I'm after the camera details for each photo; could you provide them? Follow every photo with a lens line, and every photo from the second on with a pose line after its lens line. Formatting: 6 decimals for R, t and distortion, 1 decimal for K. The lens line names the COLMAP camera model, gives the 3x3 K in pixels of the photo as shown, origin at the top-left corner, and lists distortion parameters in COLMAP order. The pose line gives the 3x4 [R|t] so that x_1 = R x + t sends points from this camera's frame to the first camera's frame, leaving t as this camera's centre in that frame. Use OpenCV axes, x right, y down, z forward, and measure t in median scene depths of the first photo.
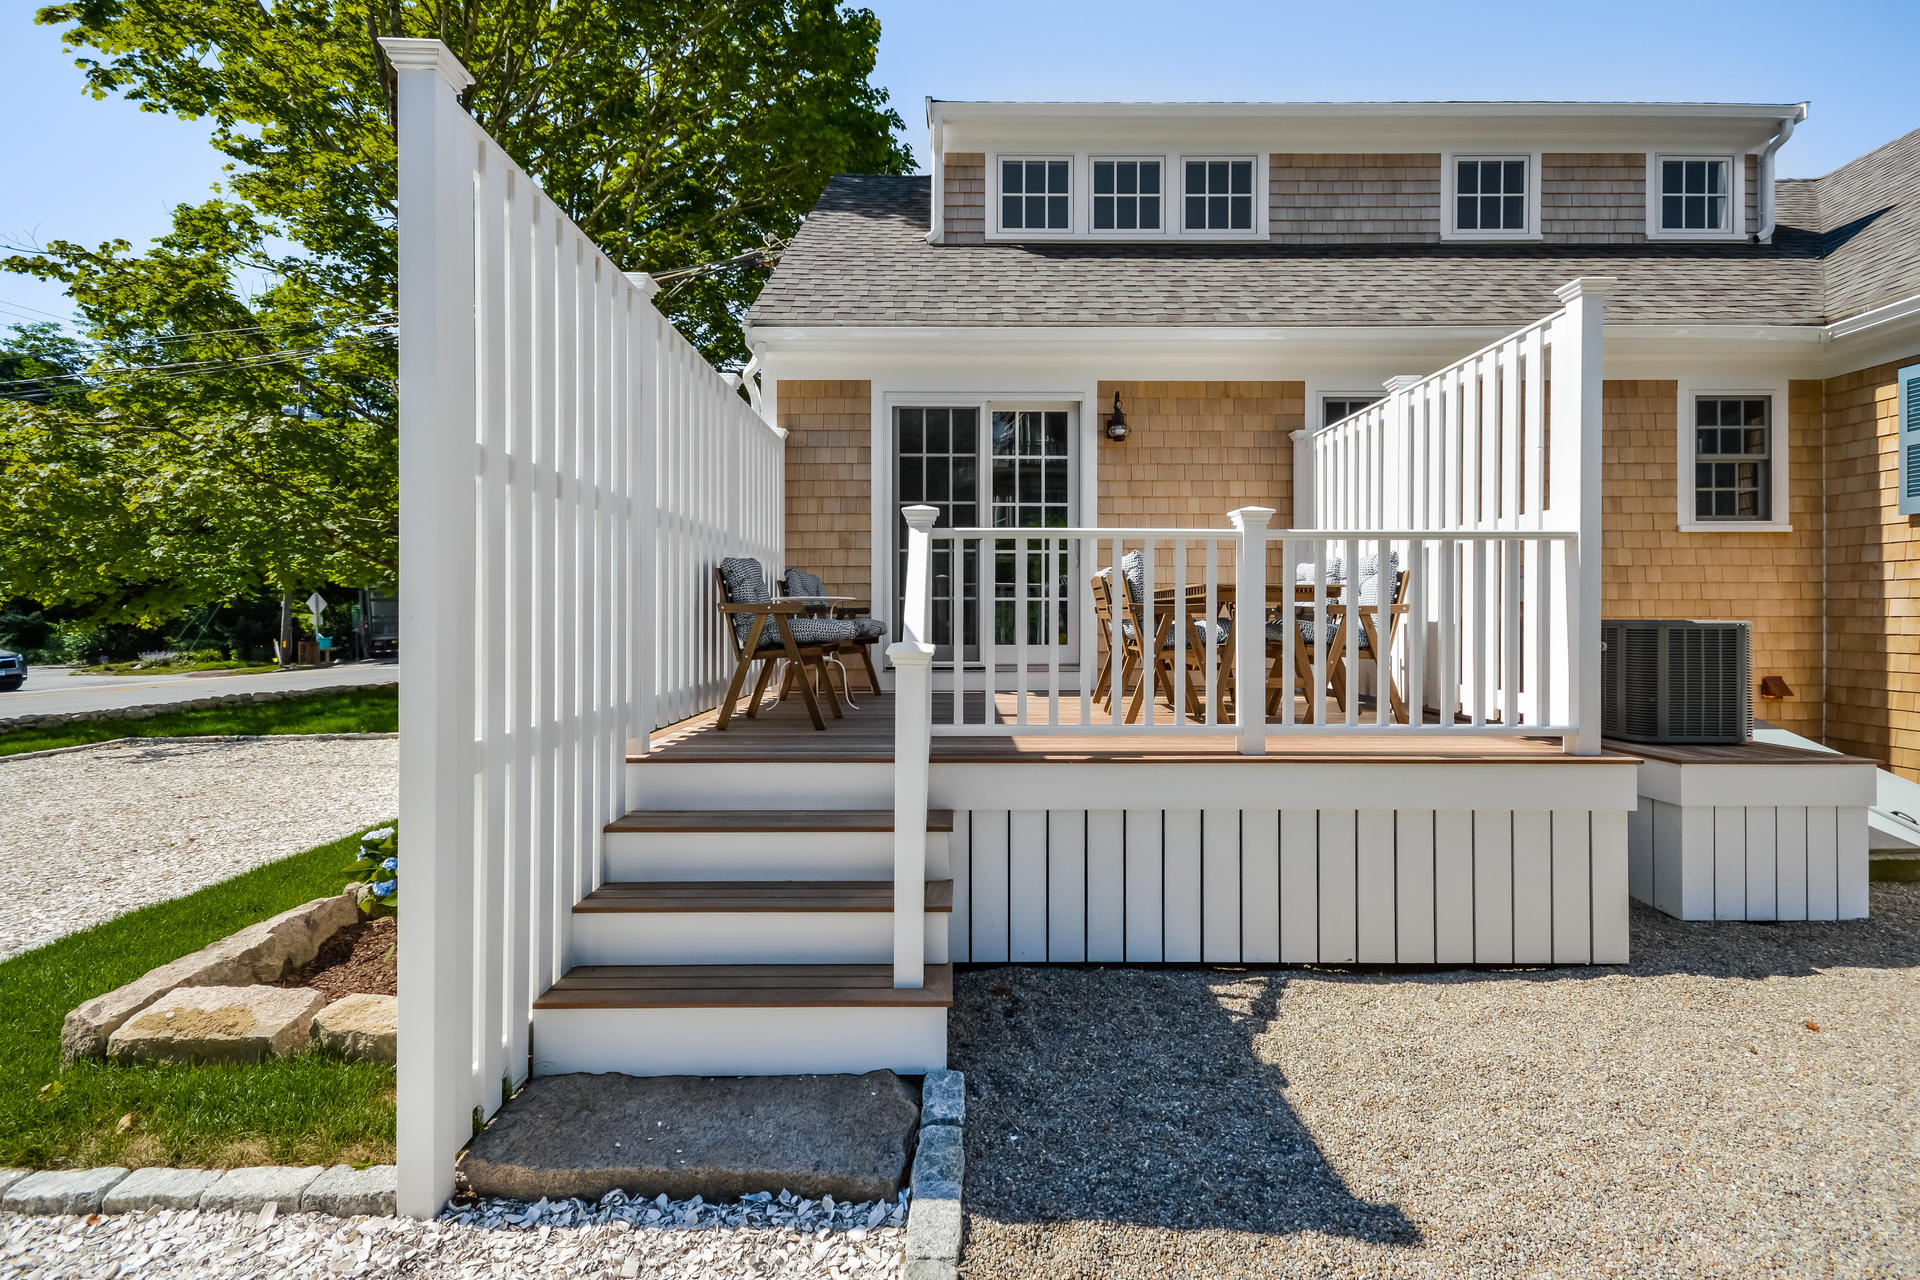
lens RADIAL K [[845.9, 0, 965.8], [0, 845.9, 653.6], [0, 0, 1]] dist [0.002588, 0.000034]
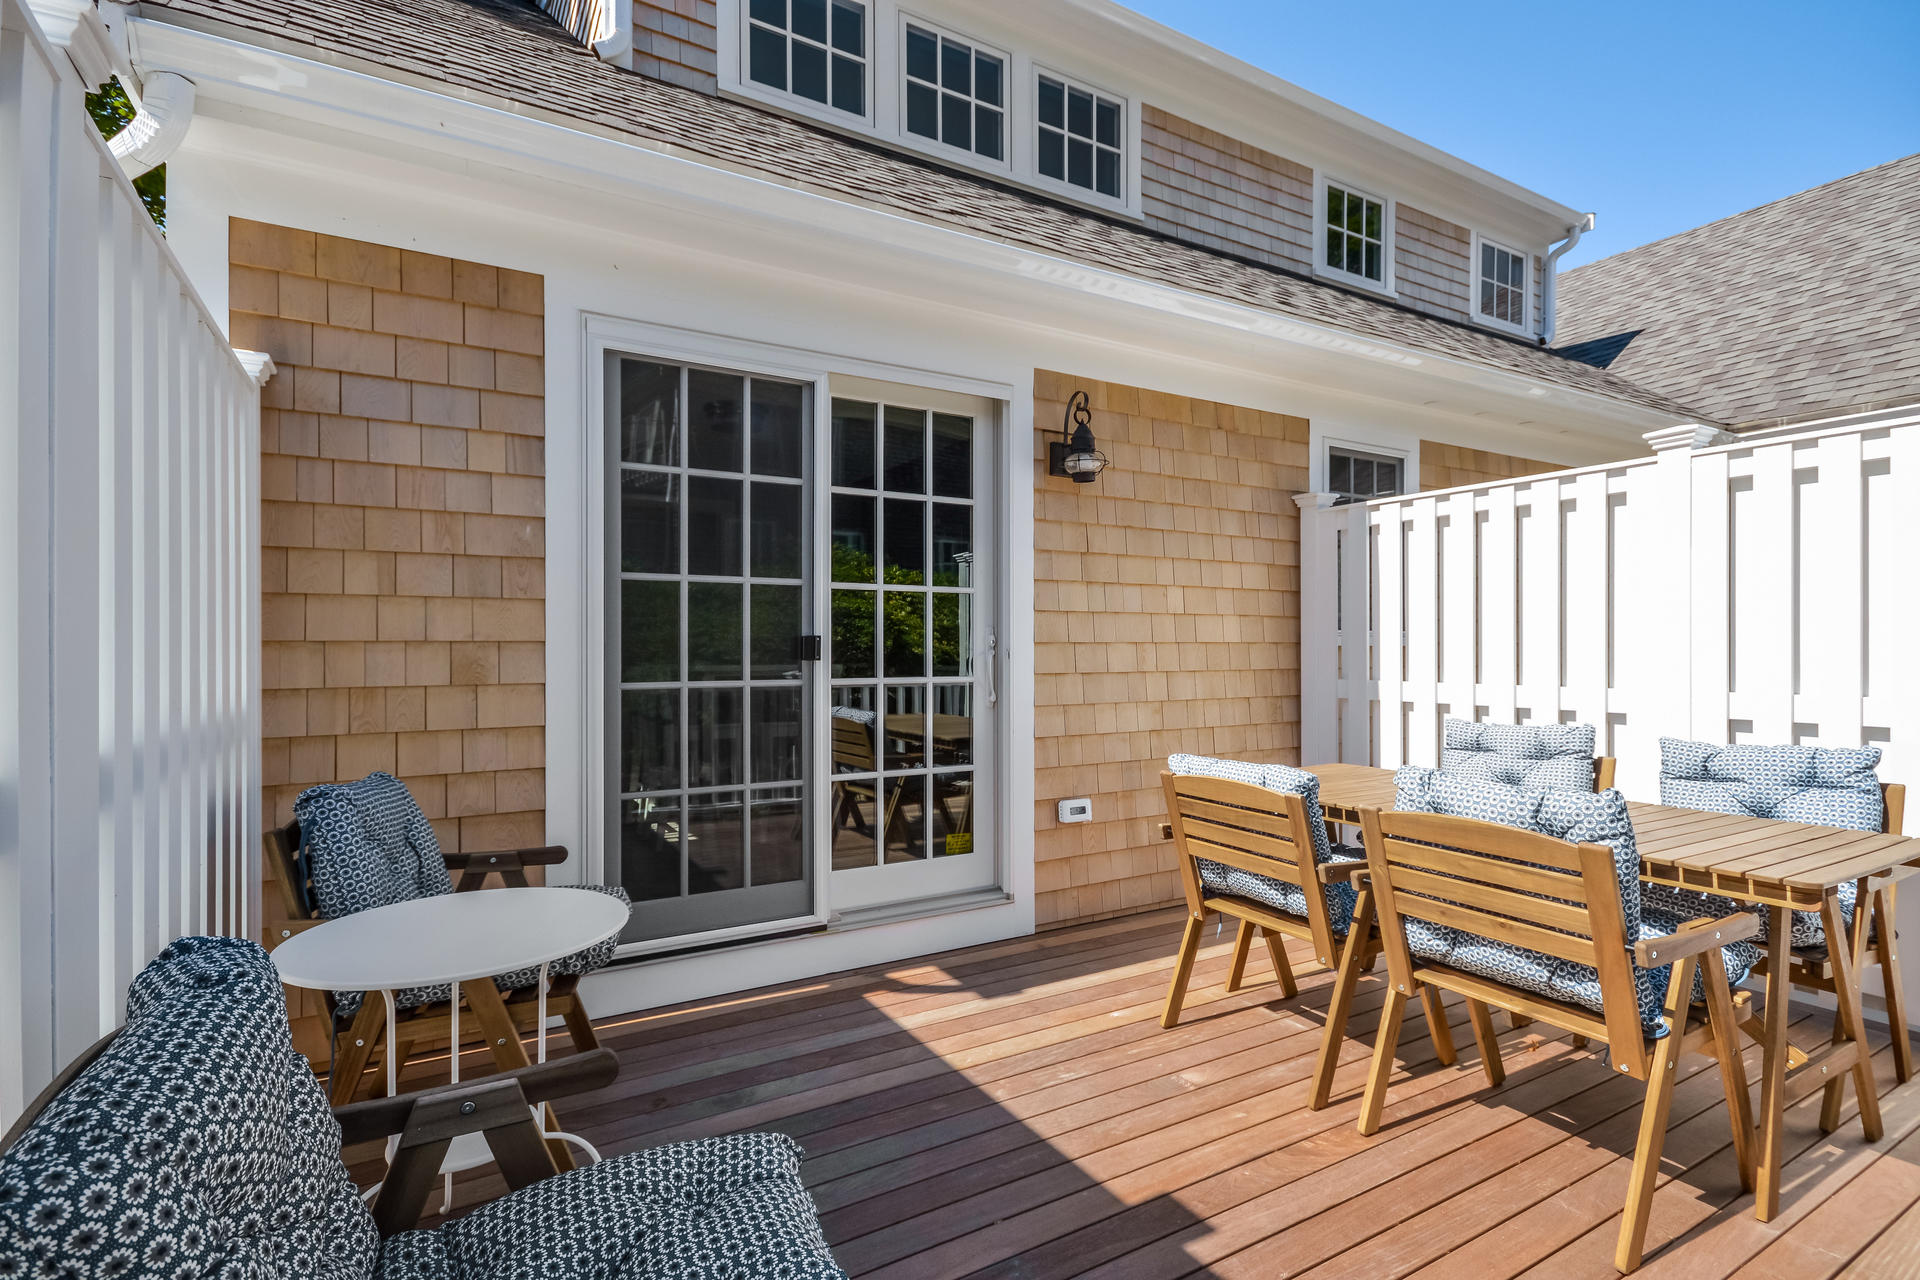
lens RADIAL K [[790.1, 0, 960.0], [0, 790.1, 640.0], [0, 0, 1]] dist [0.001399, 0.000254]
pose [[0.828645, -0.020197, 0.559409, -0.164730], [0.042914, 0.998700, -0.027510, -0.130357], [-0.558127, 0.046802, 0.828435, 0.589380]]
